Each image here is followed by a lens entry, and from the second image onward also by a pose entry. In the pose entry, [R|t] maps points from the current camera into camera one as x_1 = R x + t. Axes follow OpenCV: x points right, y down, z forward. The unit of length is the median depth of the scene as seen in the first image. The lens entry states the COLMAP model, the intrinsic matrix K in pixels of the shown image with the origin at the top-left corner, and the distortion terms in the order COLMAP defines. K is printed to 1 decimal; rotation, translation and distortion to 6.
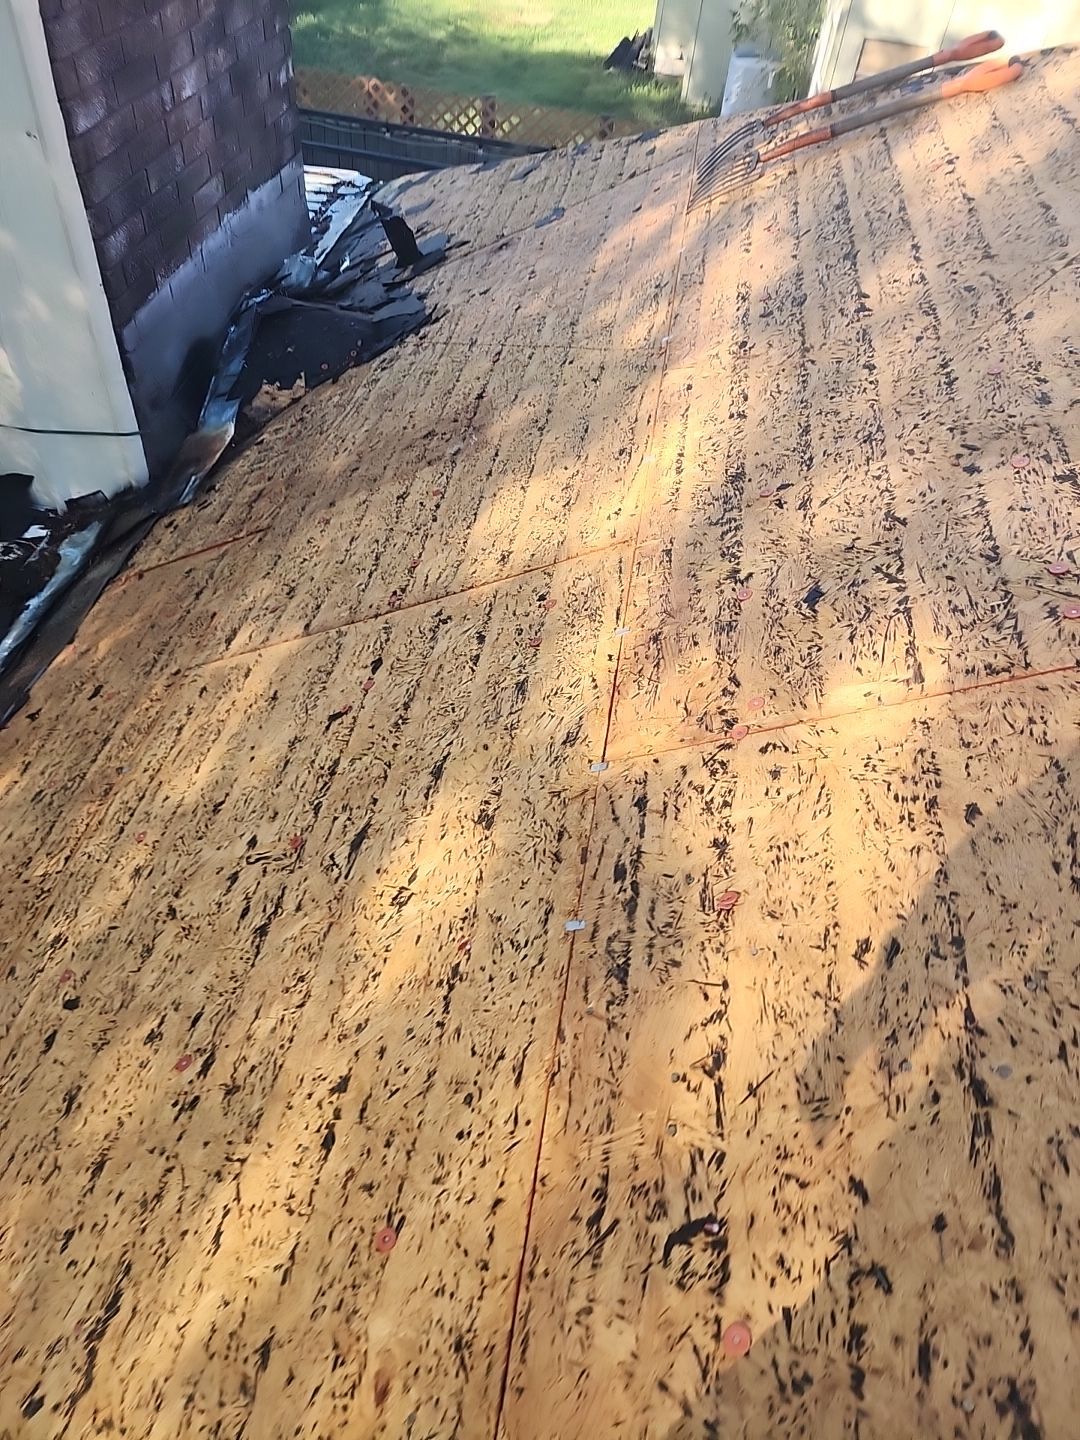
lens RADIAL K [[953.1, 0, 546.1], [0, 953.1, 736.7], [0, 0, 1]] dist [0.091015, -0.093258]
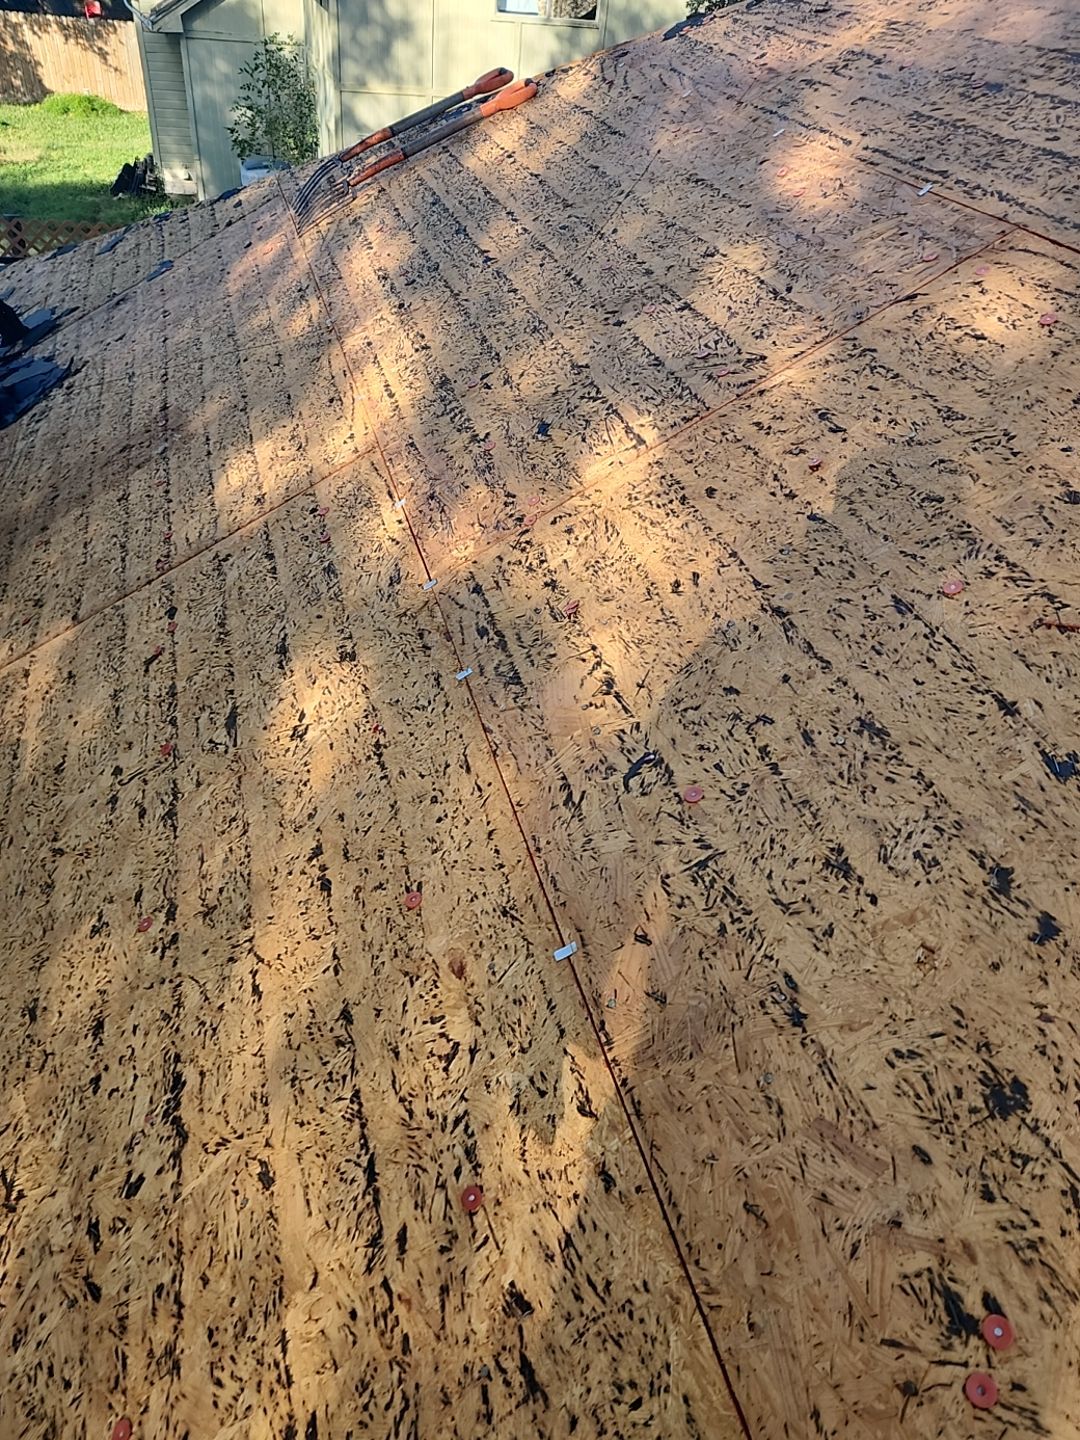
lens RADIAL K [[953.1, 0, 546.1], [0, 953.1, 736.7], [0, 0, 1]] dist [0.091015, -0.093258]
pose [[0.906039, -0.274327, 0.322239, -0.238366], [0.301300, 0.952850, -0.035988, 0.285512], [-0.297172, 0.129697, 0.945974, -0.157261]]
